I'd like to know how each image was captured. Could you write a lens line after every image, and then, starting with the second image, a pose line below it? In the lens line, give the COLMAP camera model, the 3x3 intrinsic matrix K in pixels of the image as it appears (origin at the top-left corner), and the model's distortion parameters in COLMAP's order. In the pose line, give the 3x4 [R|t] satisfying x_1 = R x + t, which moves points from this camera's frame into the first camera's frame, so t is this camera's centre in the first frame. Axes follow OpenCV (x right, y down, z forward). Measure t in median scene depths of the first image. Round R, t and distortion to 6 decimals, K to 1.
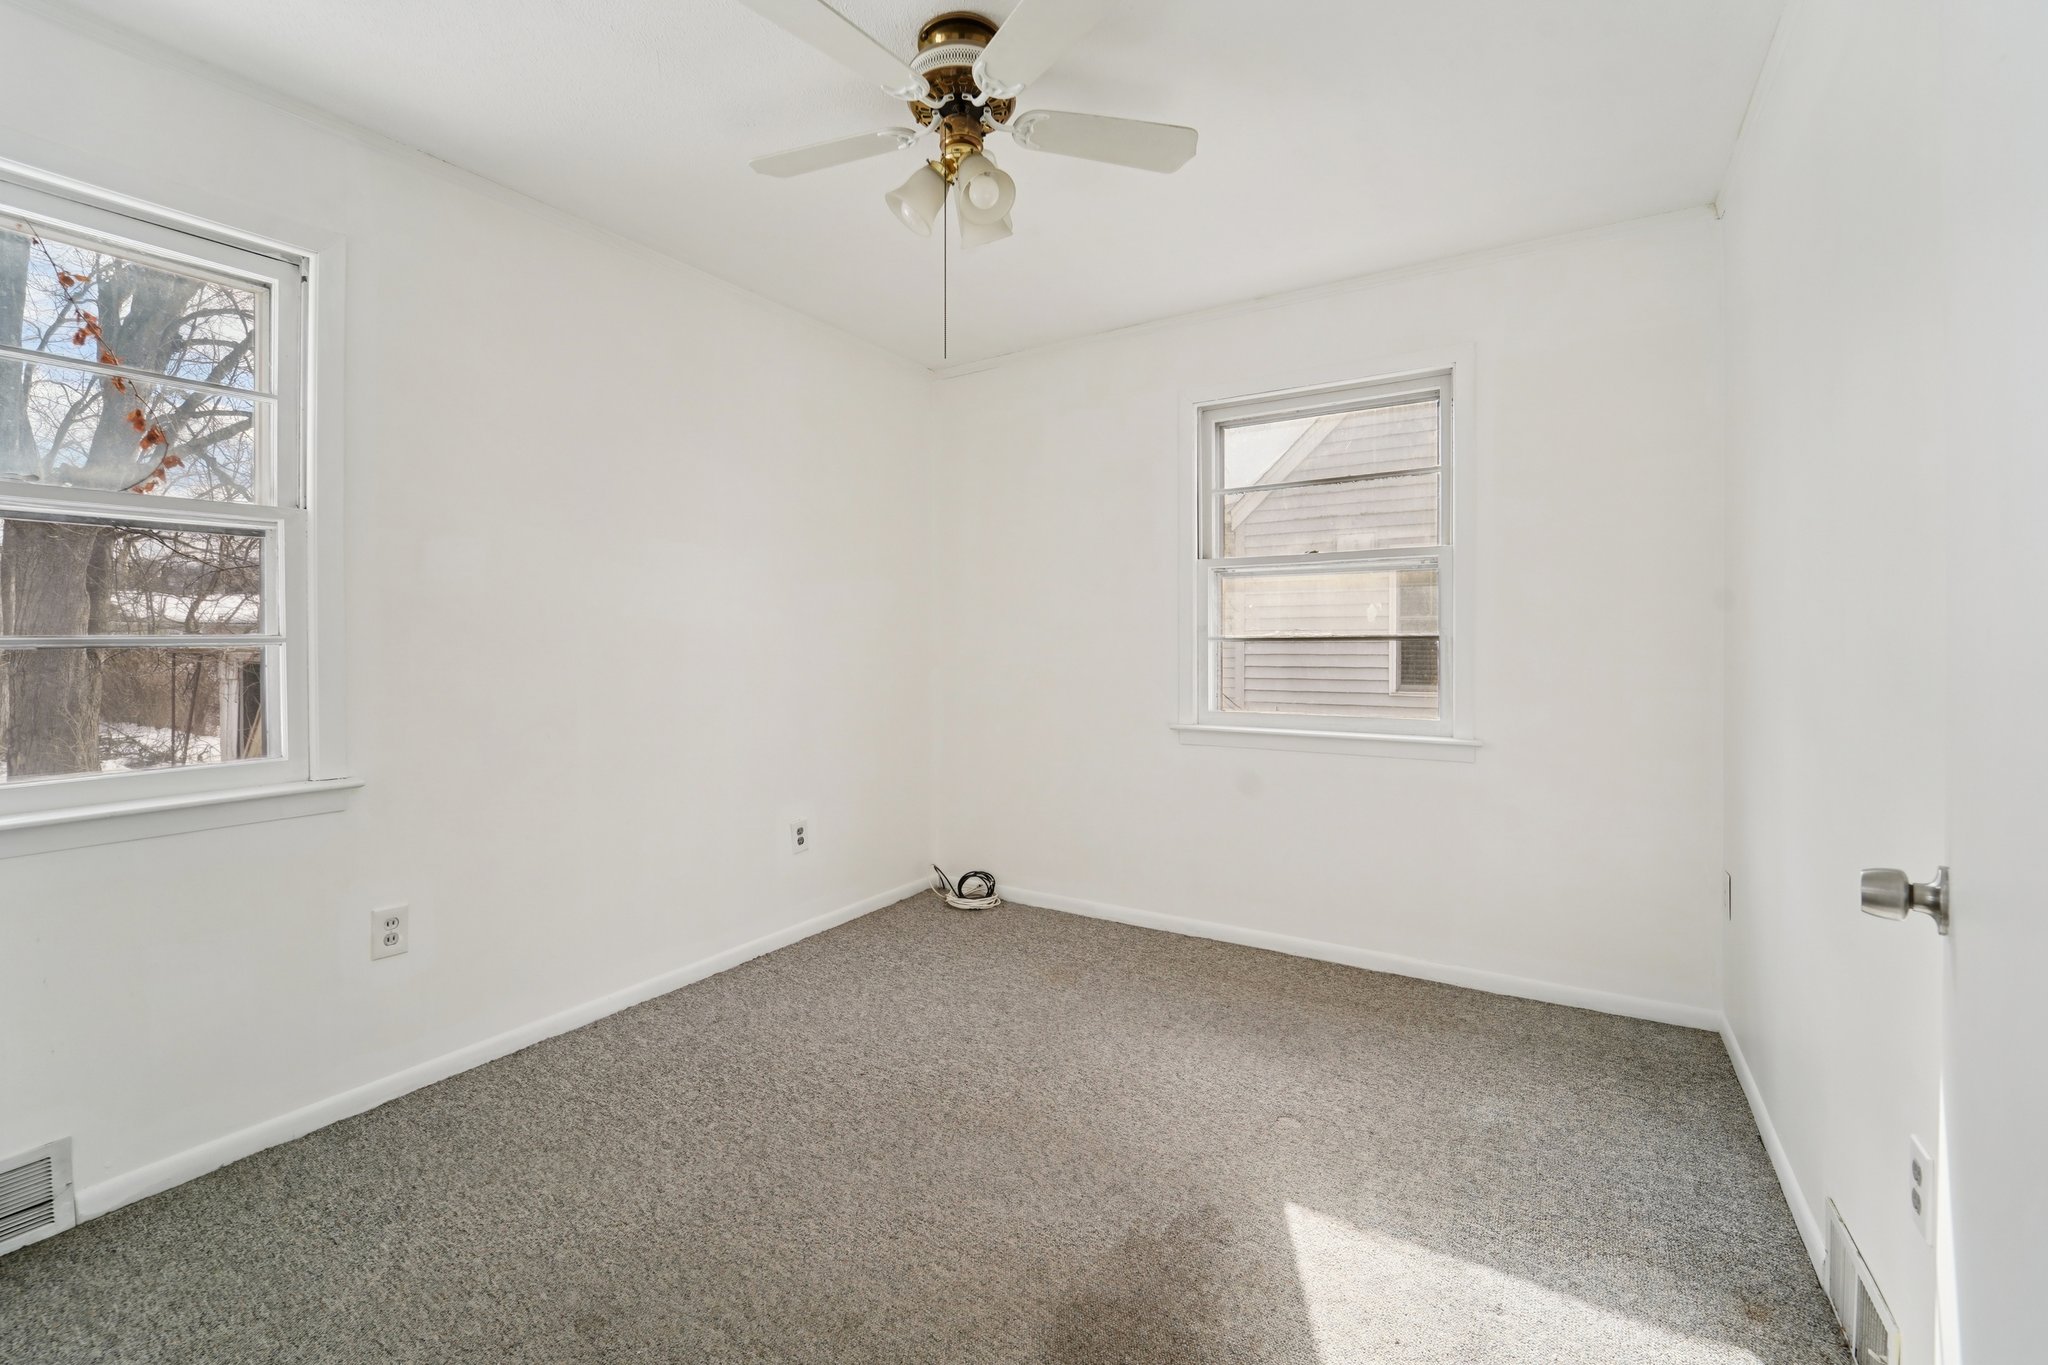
lens RADIAL K [[846.1, 0, 1001.3], [0, 846.1, 647.3], [0, 0, 1]] dist [-0.024036, 0.002073]
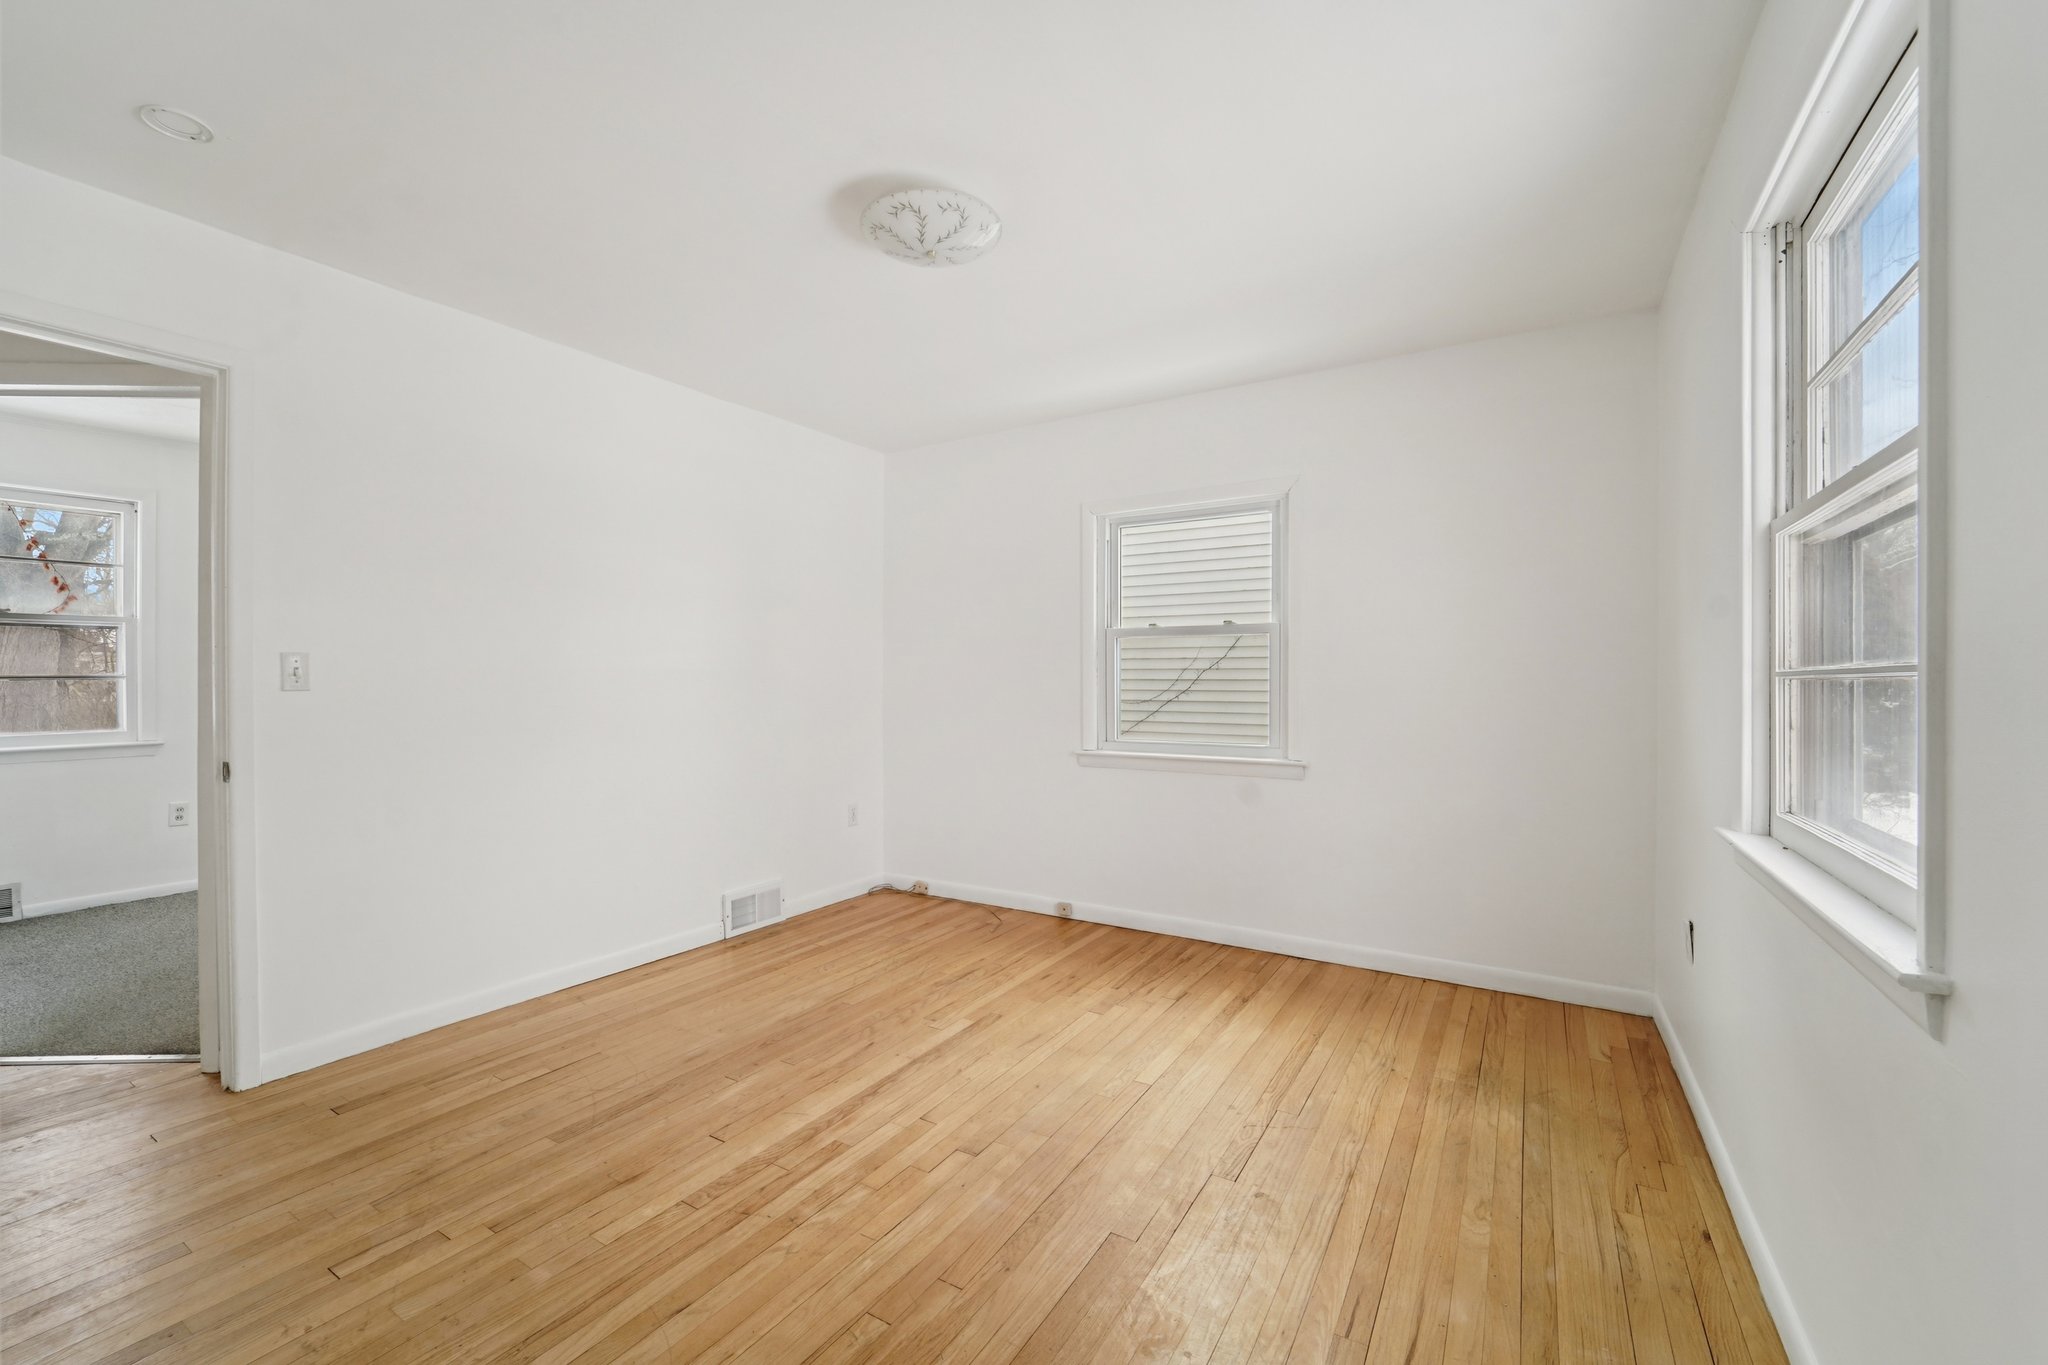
lens RADIAL K [[846.1, 0, 1039.6], [0, 846.1, 677.2], [0, 0, 1]] dist [-0.024036, 0.002073]
pose [[0.999969, 0.001432, 0.007762, 1.545012], [-0.001413, 0.999996, -0.002524, -0.006344], [-0.007766, 0.002513, 0.999967, -1.202244]]
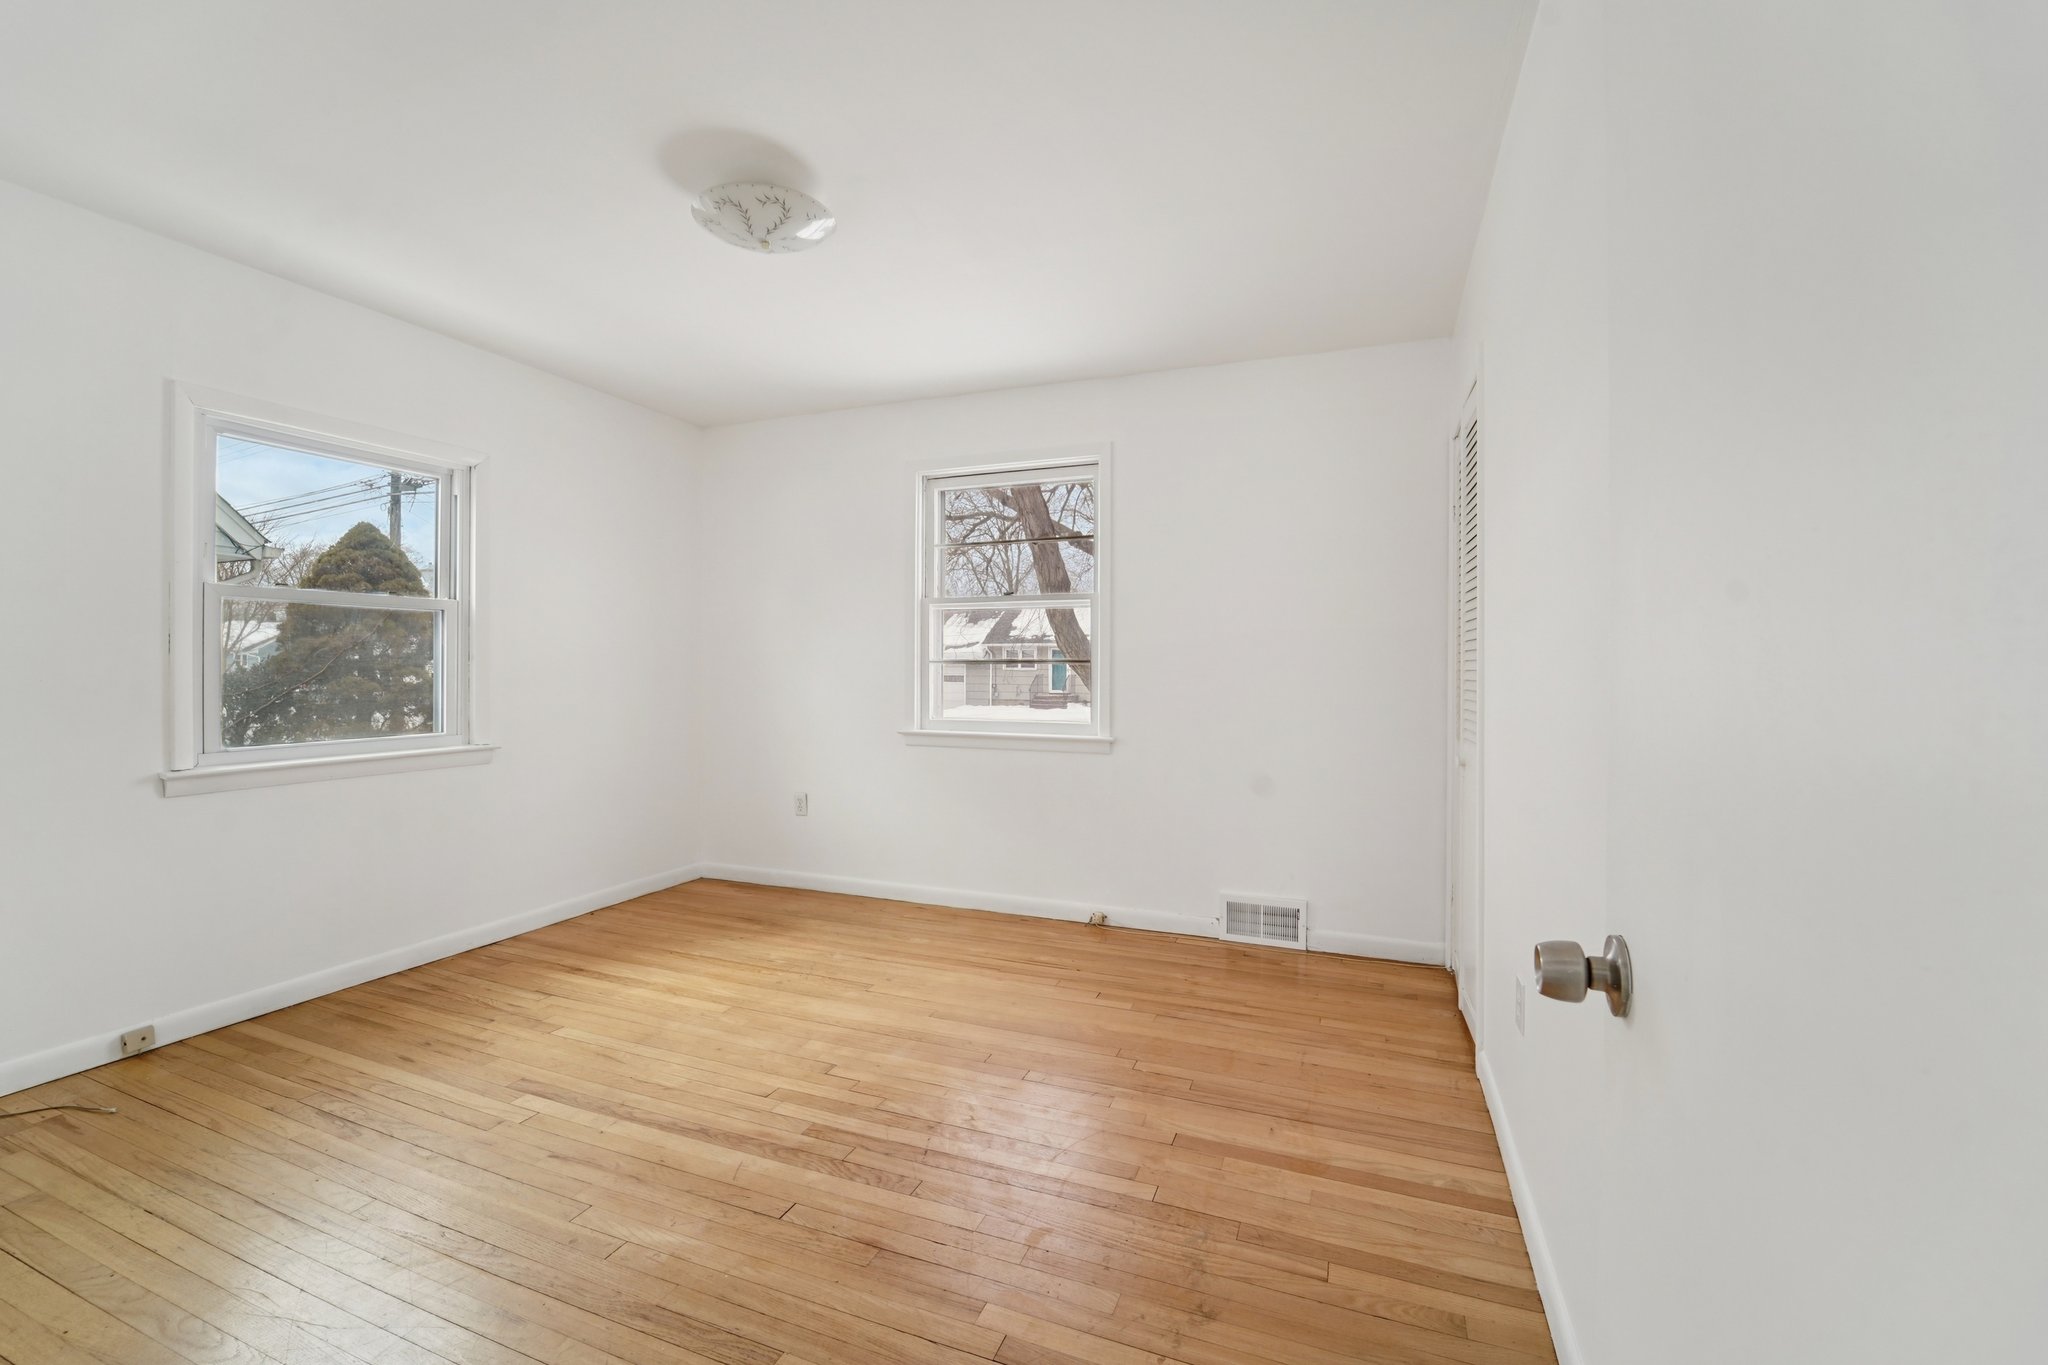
lens RADIAL K [[846.1, 0, 1028.1], [0, 846.1, 674.6], [0, 0, 1]] dist [-0.024036, 0.002073]
pose [[-0.181091, -0.010145, 0.983414, -6.198286], [-0.004978, 0.999943, 0.009399, 0.046440], [-0.983454, -0.003194, -0.181131, 4.606904]]
